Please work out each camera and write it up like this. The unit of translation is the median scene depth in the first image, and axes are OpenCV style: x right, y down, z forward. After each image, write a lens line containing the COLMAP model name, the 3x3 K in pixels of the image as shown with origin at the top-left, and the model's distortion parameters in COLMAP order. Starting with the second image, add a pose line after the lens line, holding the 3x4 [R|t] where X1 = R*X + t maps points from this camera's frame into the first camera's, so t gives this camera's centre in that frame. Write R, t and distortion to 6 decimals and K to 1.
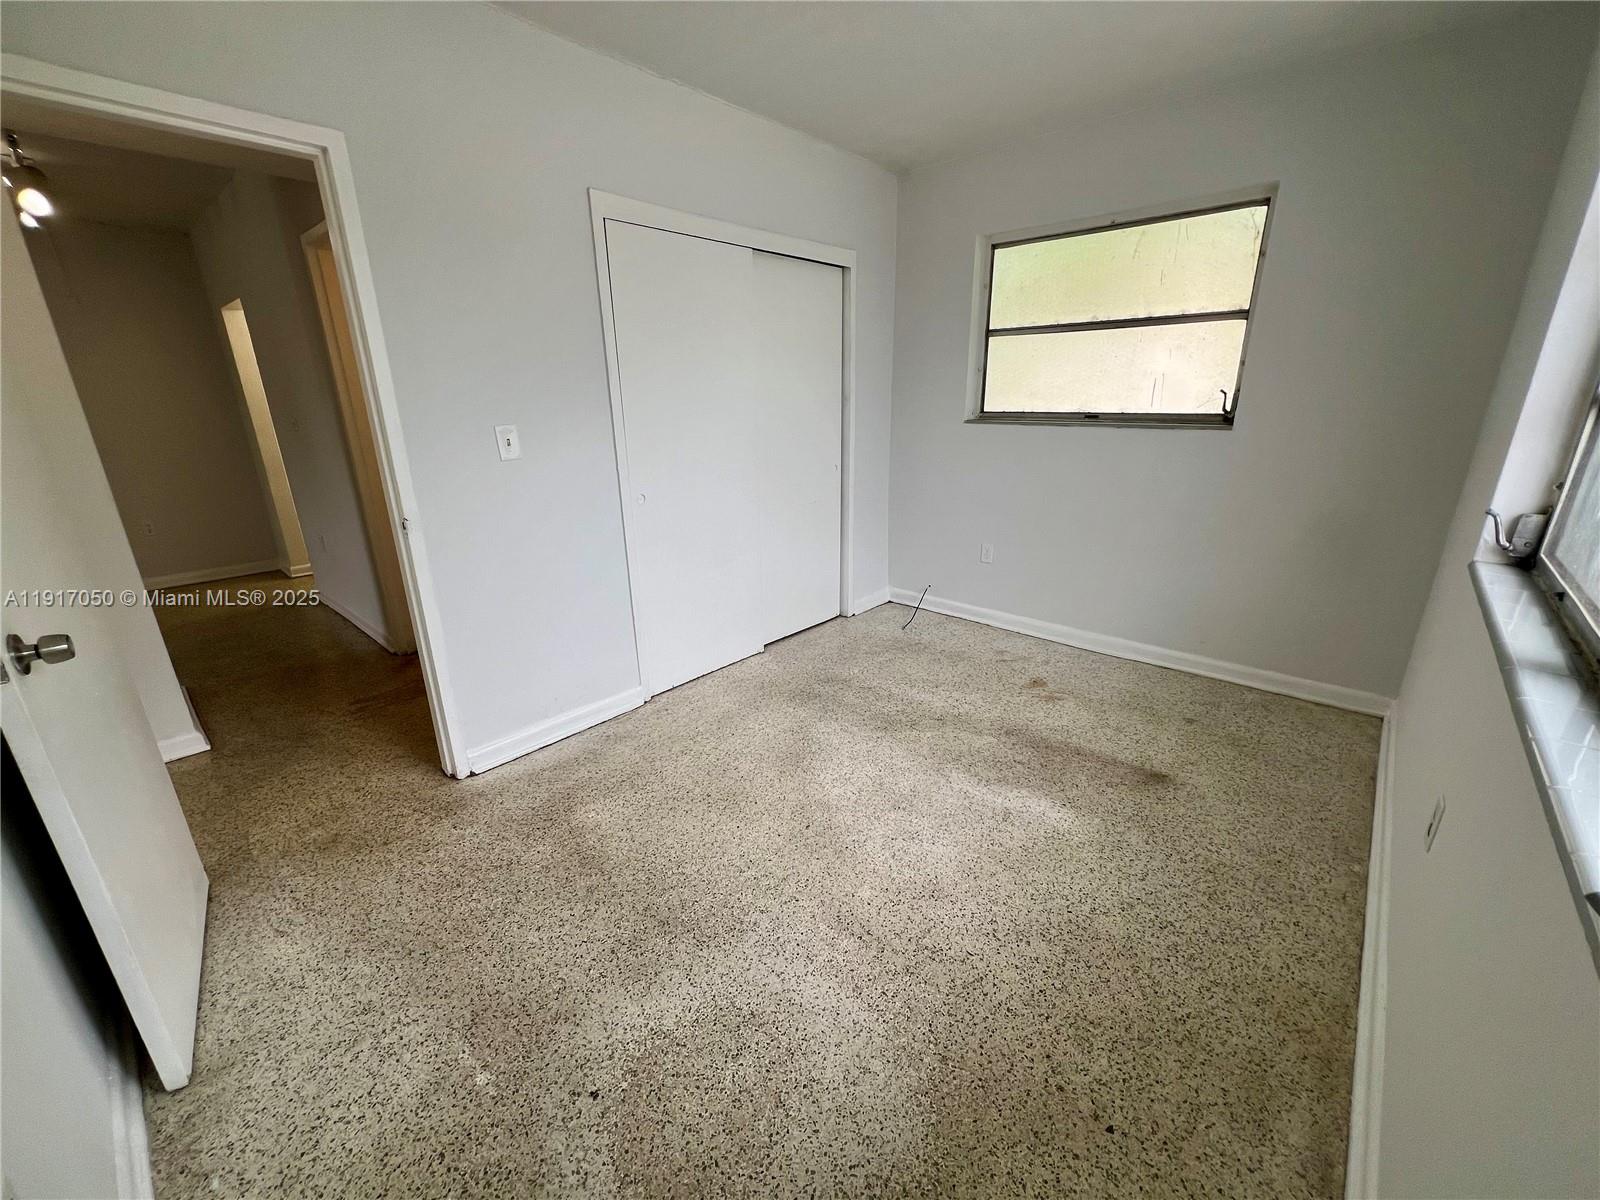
lens RADIAL K [[640.9, 0, 812.5], [0, 640.9, 606.0], [0, 0, 1]] dist [-0.004123, 0.001760]
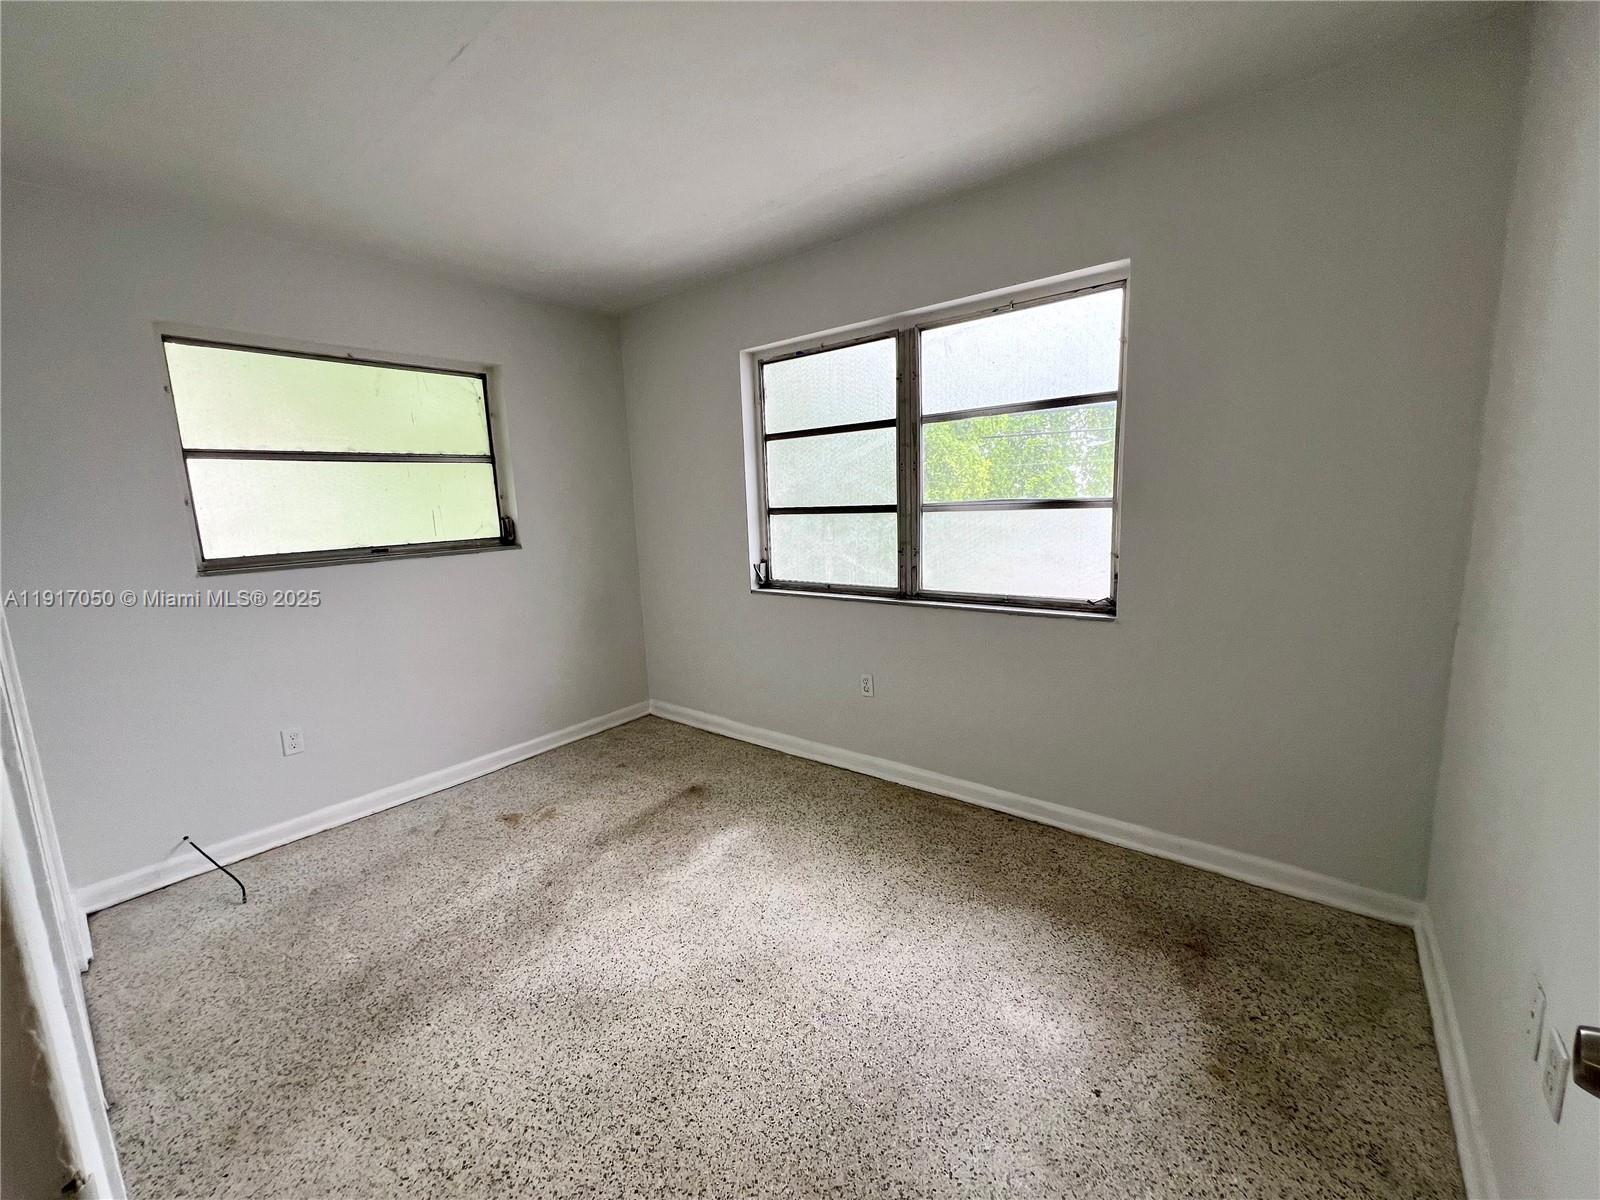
lens RADIAL K [[640.9, 0, 791.4], [0, 640.9, 599.3], [0, 0, 1]] dist [-0.004123, 0.001760]
pose [[-0.045209, -0.141778, 0.988866, -0.689393], [0.354701, 0.923101, 0.148566, -0.211502], [-0.933886, 0.357468, 0.008556, 0.622281]]
